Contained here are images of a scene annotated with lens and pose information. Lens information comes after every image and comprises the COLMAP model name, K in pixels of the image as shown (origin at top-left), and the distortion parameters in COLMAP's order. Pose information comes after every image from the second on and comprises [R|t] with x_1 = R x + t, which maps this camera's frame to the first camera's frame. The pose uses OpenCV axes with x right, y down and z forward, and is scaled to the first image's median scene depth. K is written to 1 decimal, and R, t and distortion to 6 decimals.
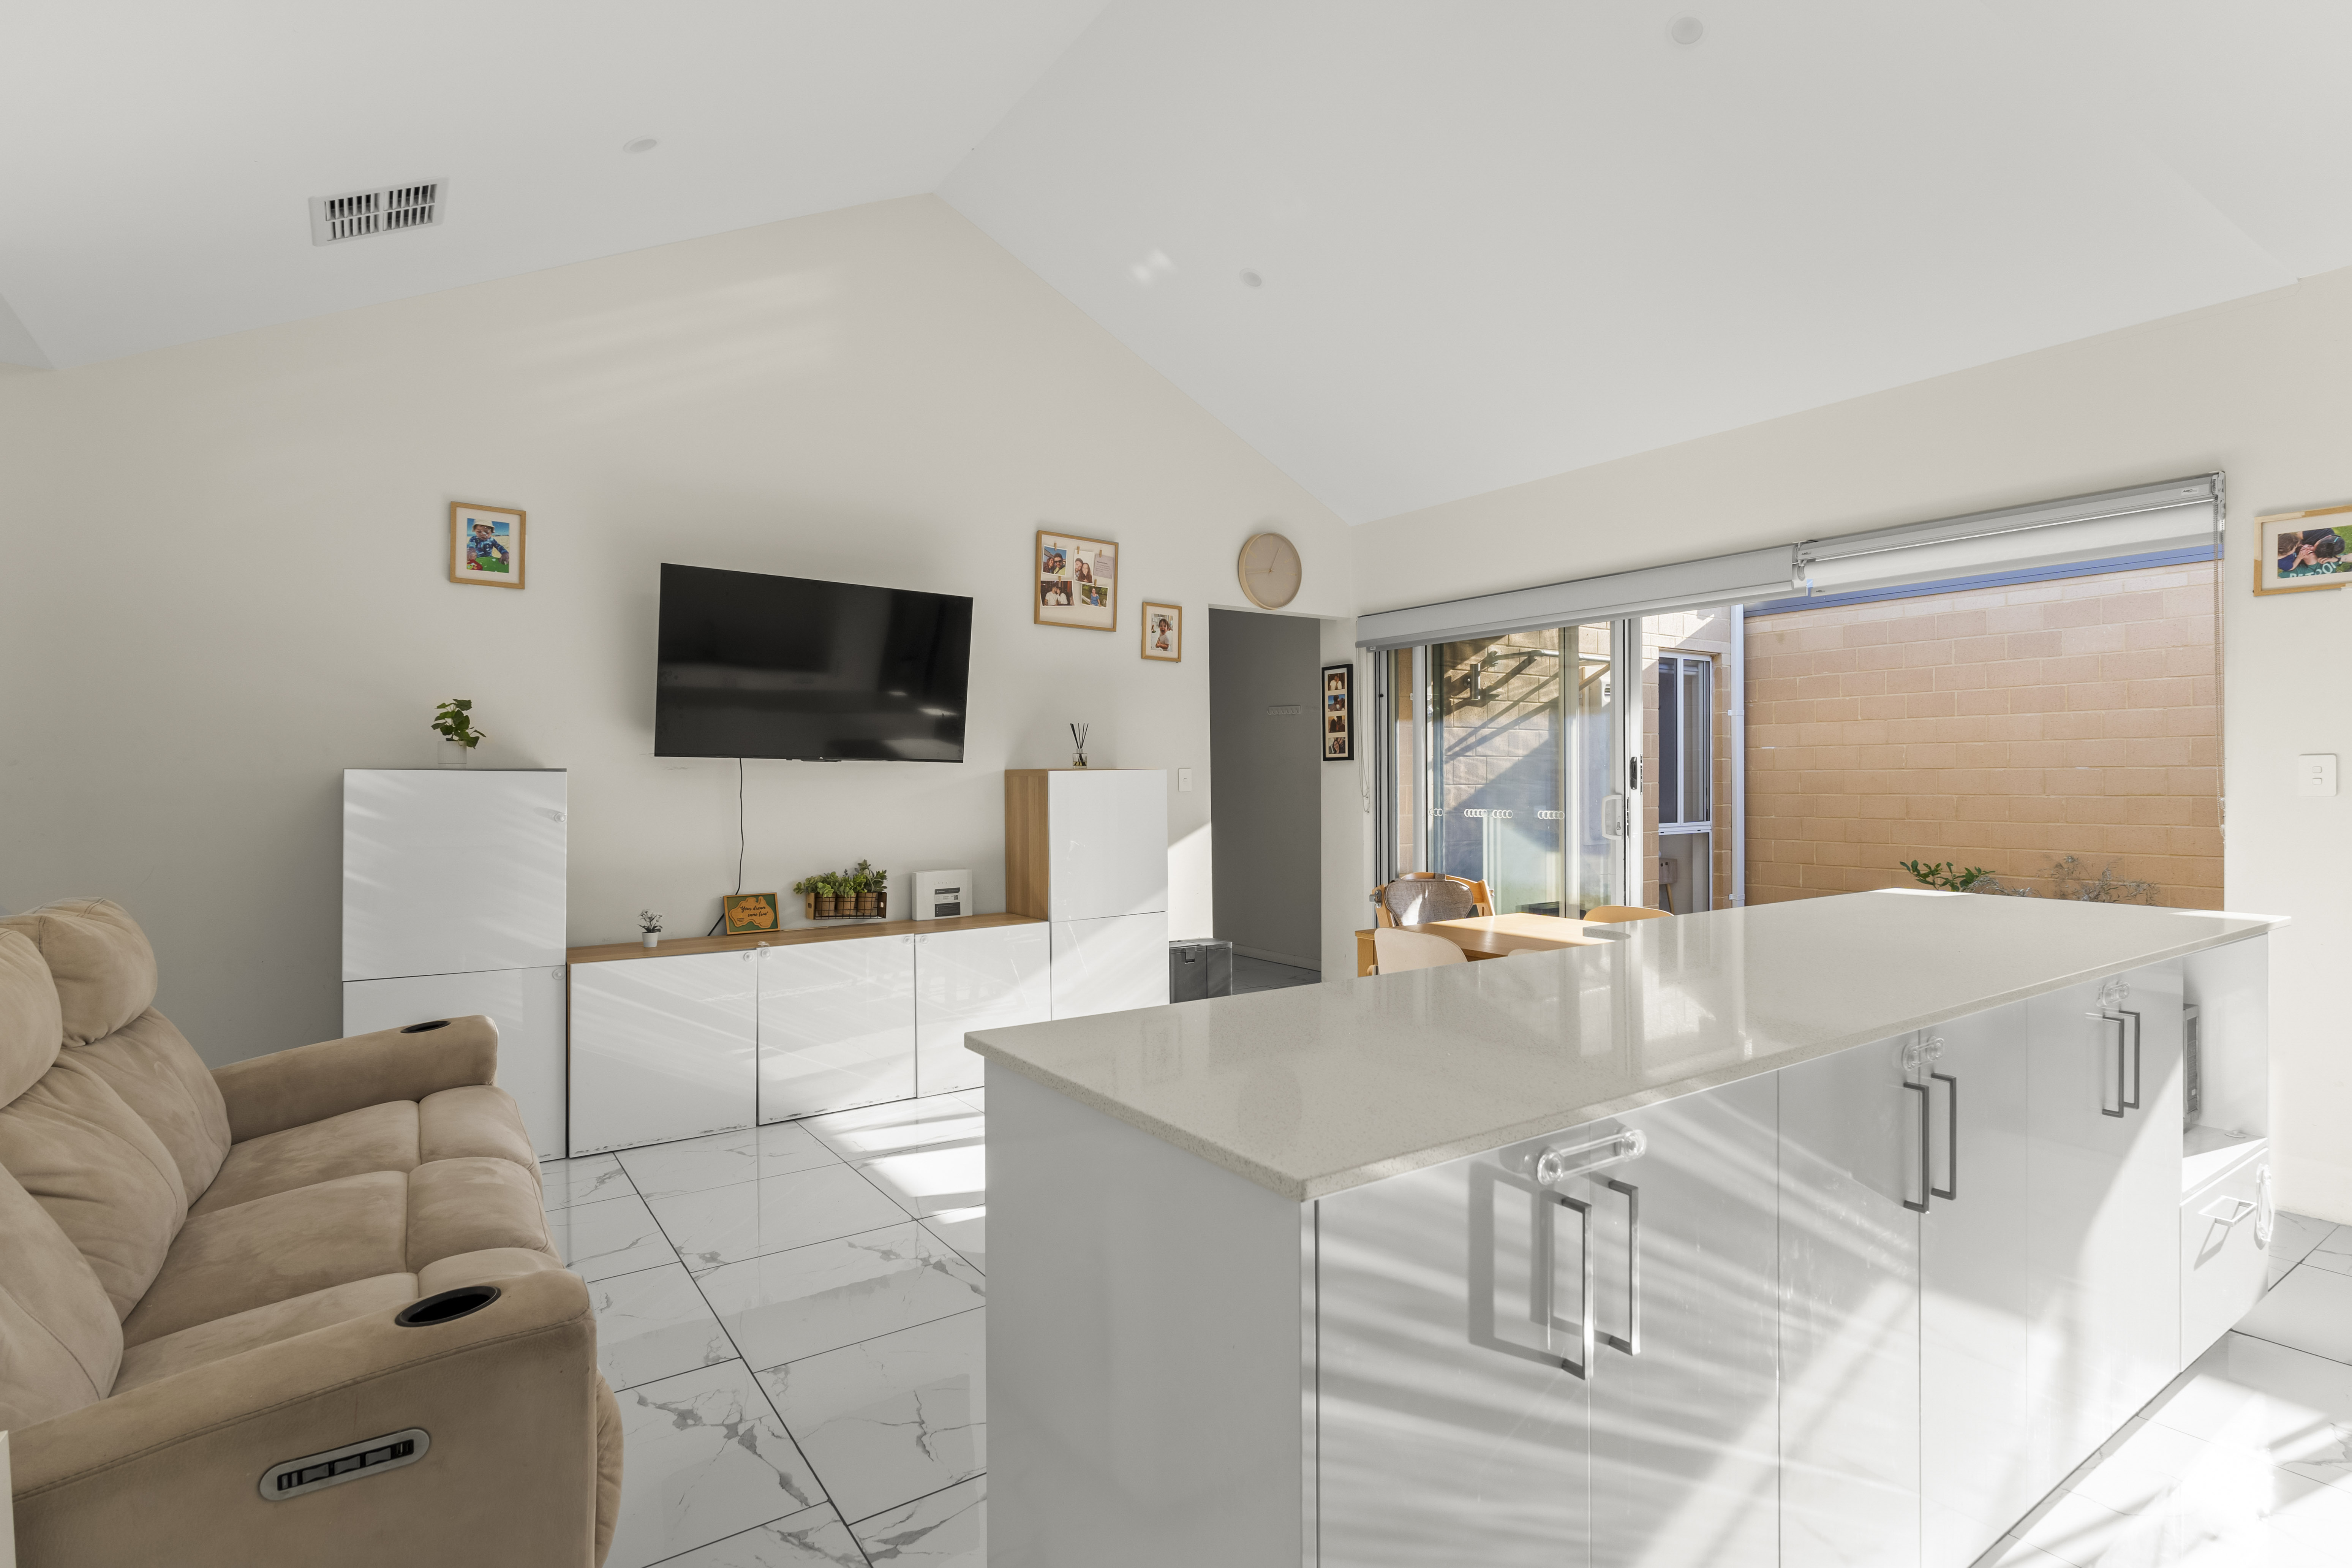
lens RADIAL K [[1141.3, 0, 1176.5], [0, 1141.3, 799.3], [0, 0, 1]] dist [0.002304, 0.001107]
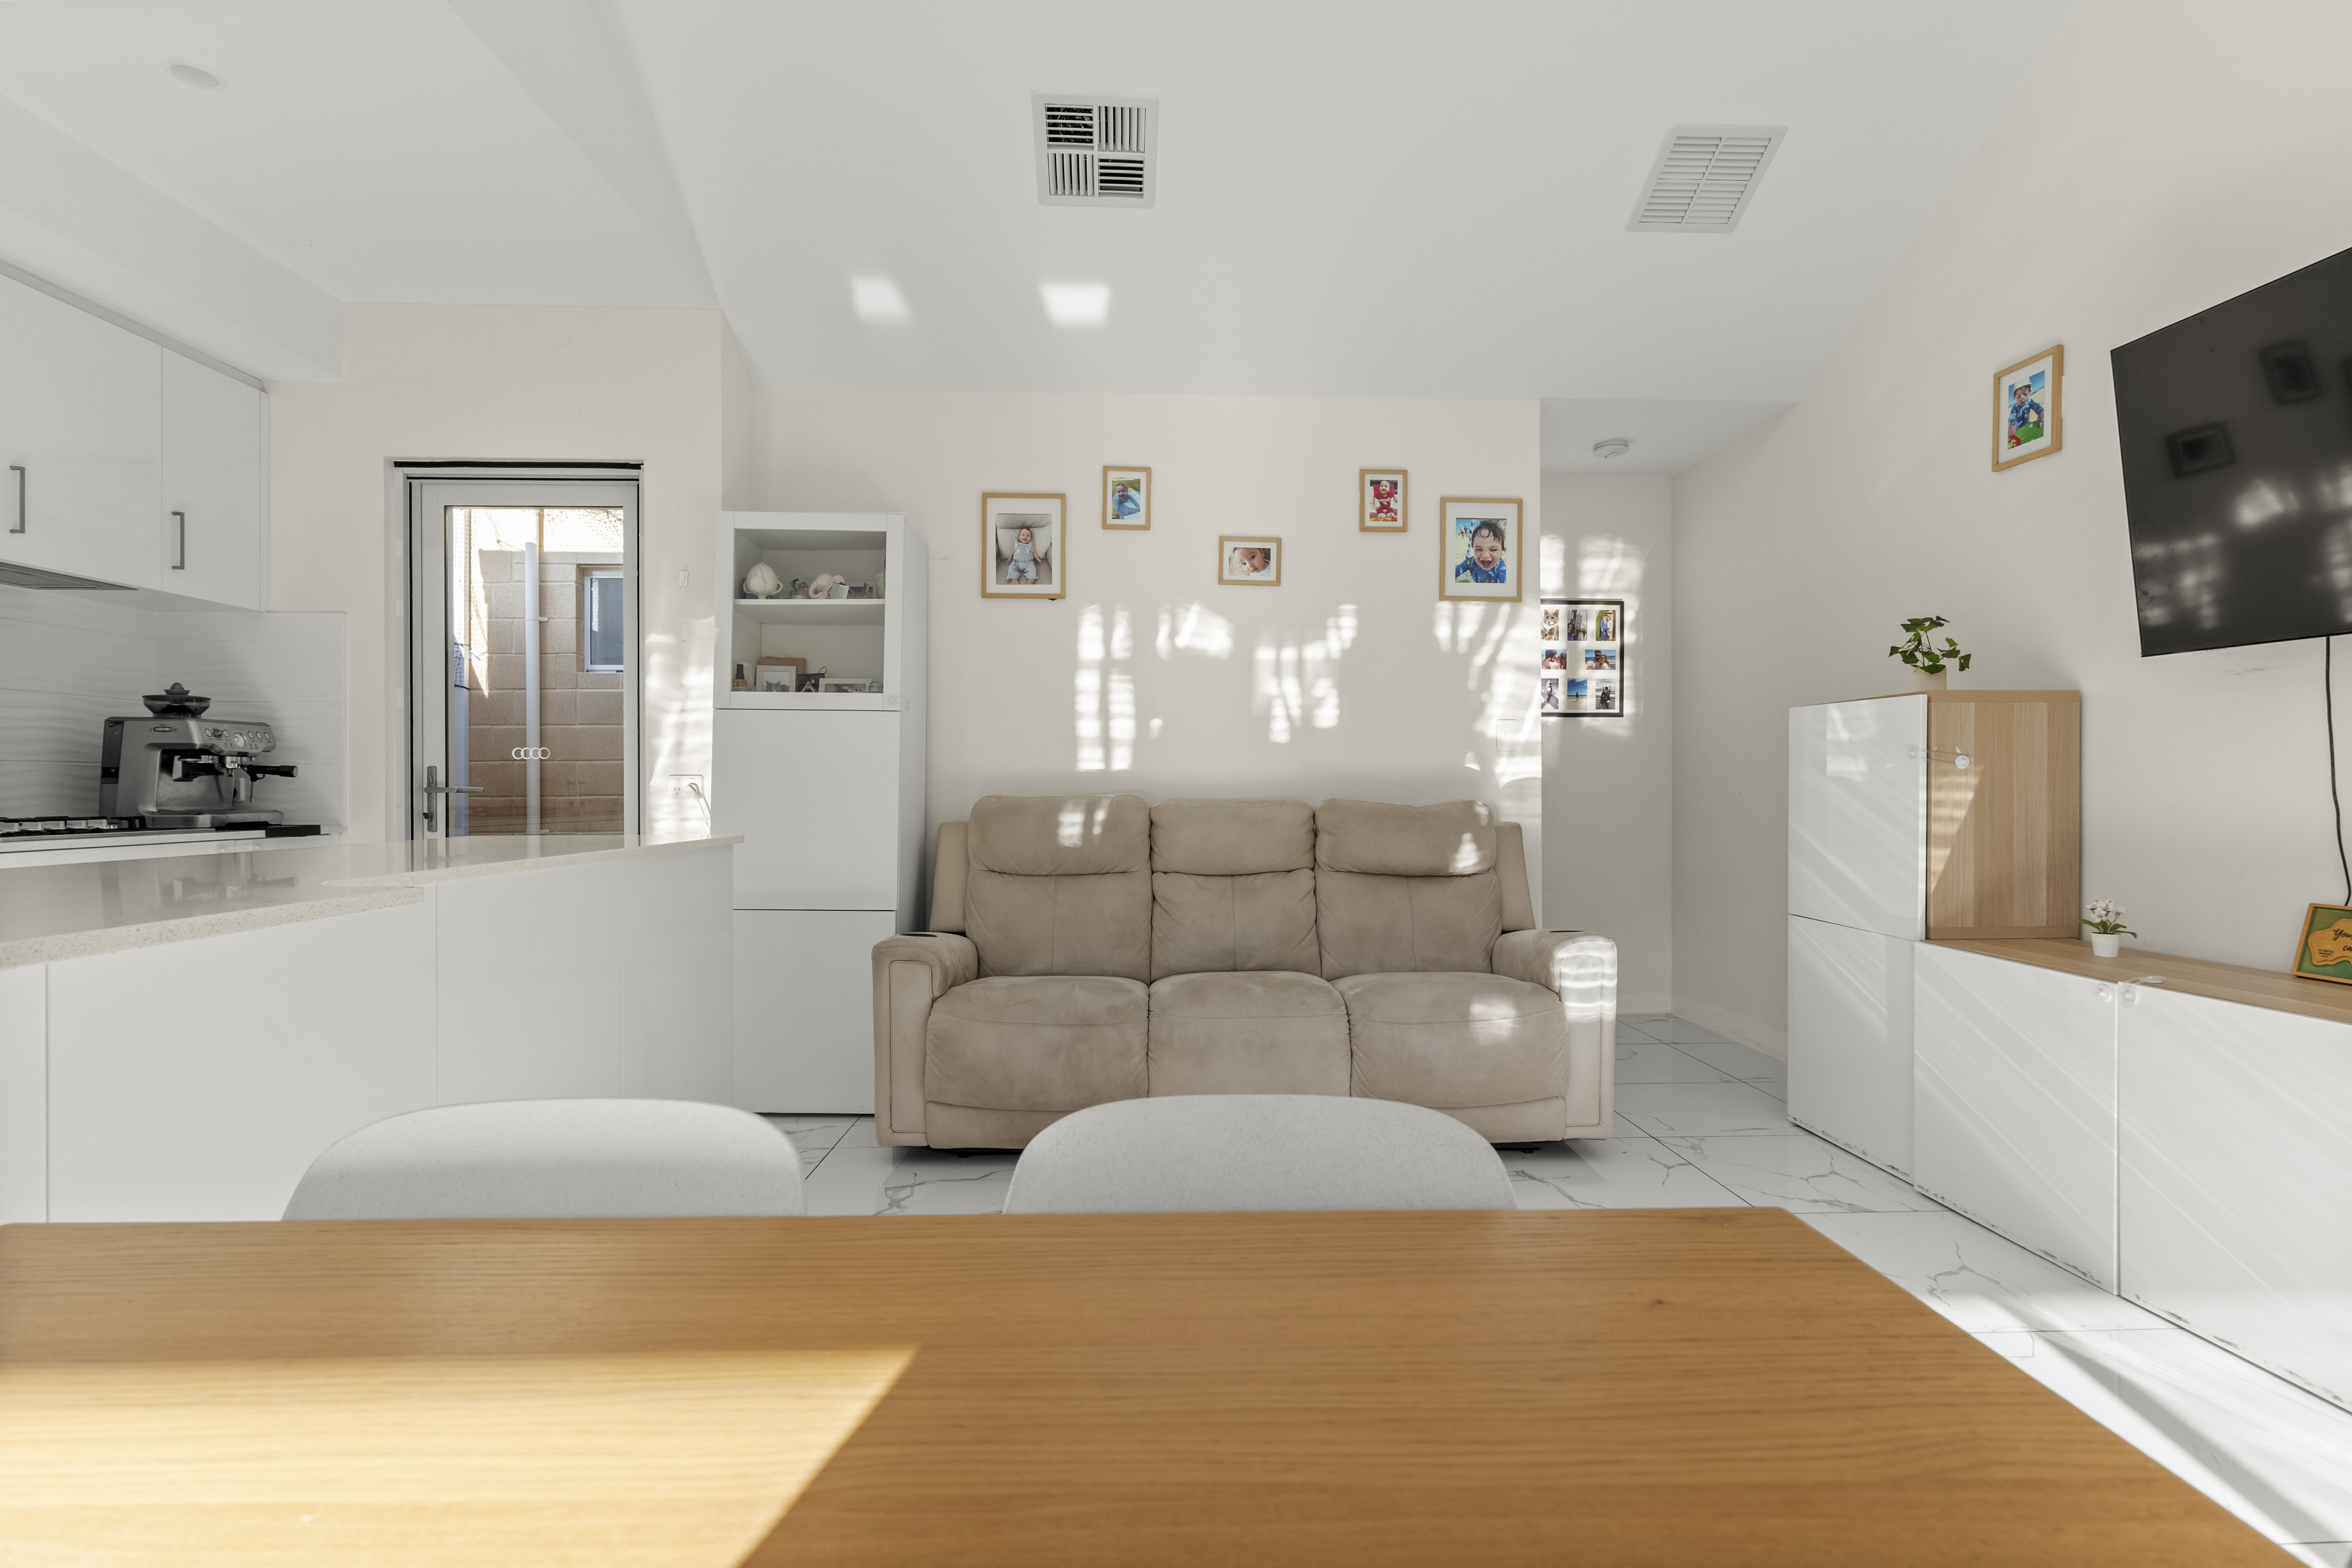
lens RADIAL K [[1124.4, 0, 1187.0], [0, 1124.4, 789.7], [0, 0, 1]] dist [-0.000862, 0.000251]
pose [[-0.536341, 0.006940, -0.843973, 0.227141], [-0.011949, 0.999804, 0.015815, 0.020969], [0.843917, 0.018567, -0.536152, 0.587534]]
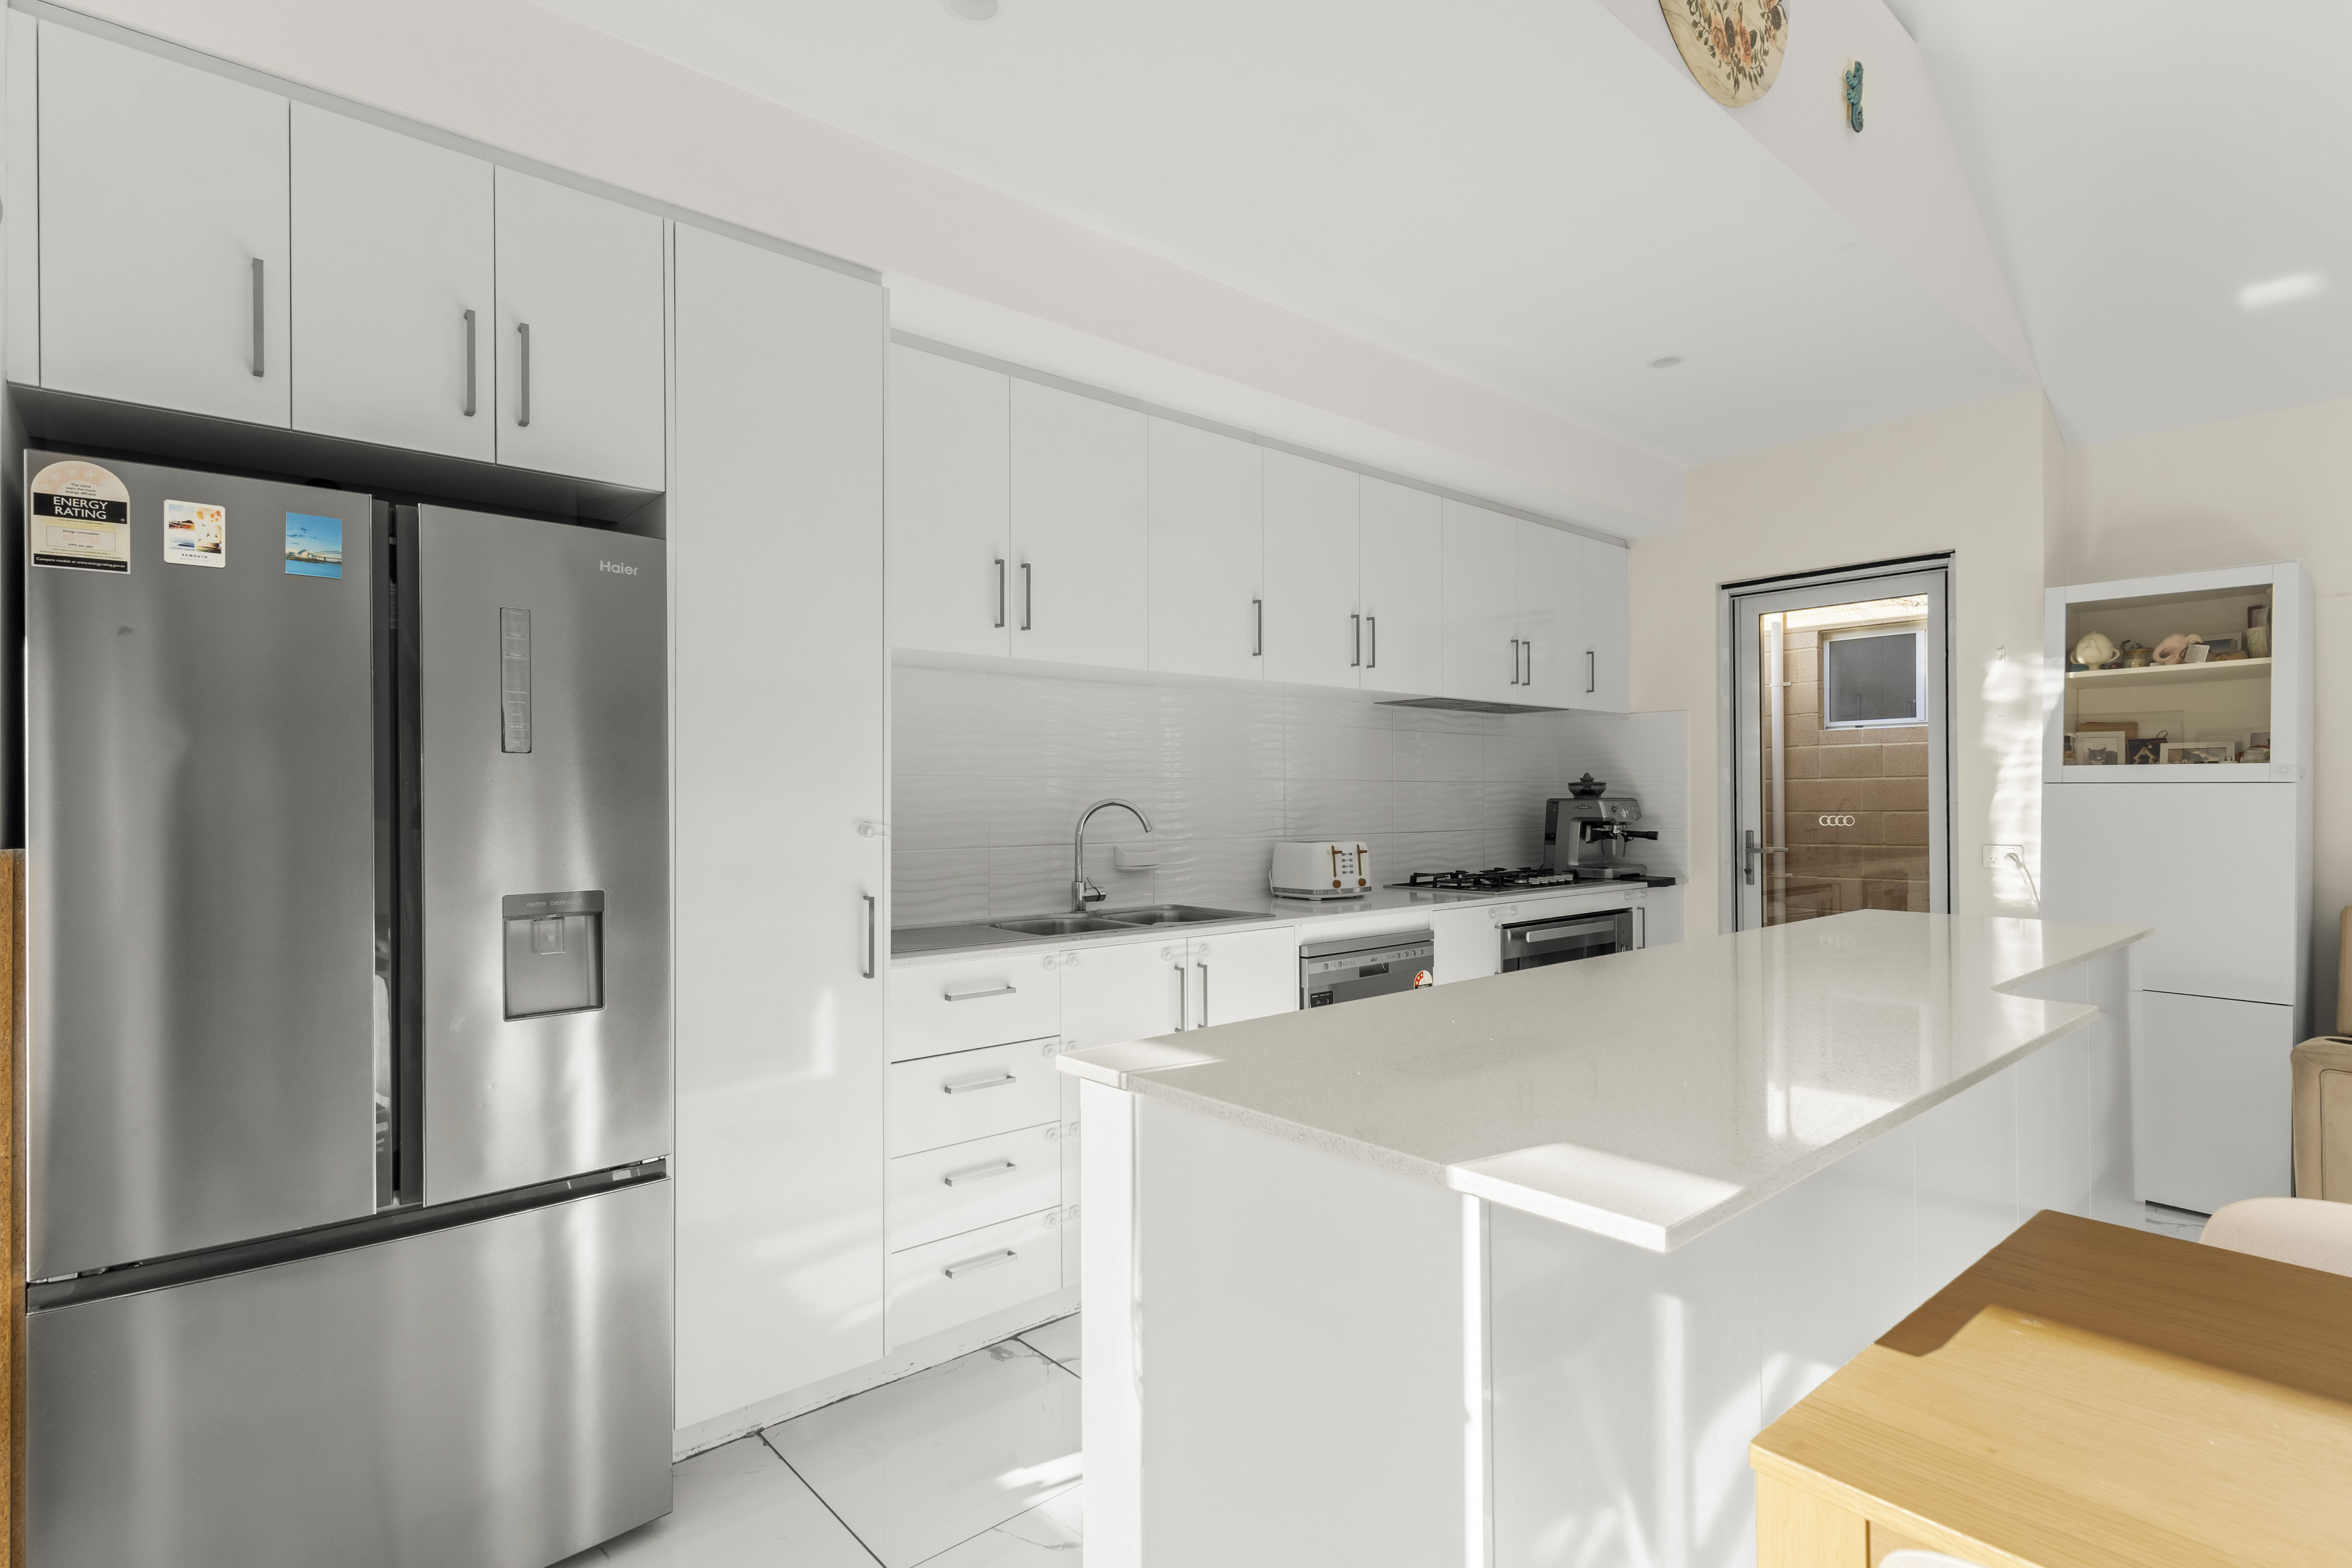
lens RADIAL K [[1141.2, 0, 1176.5], [0, 1141.2, 799.3], [0, 0, 1]] dist [0.002304, 0.001107]
pose [[-0.994074, 0.010503, -0.108201, 0.385027], [0.008328, 0.999754, 0.020535, -0.015621], [0.108390, 0.019512, -0.993917, 0.619541]]
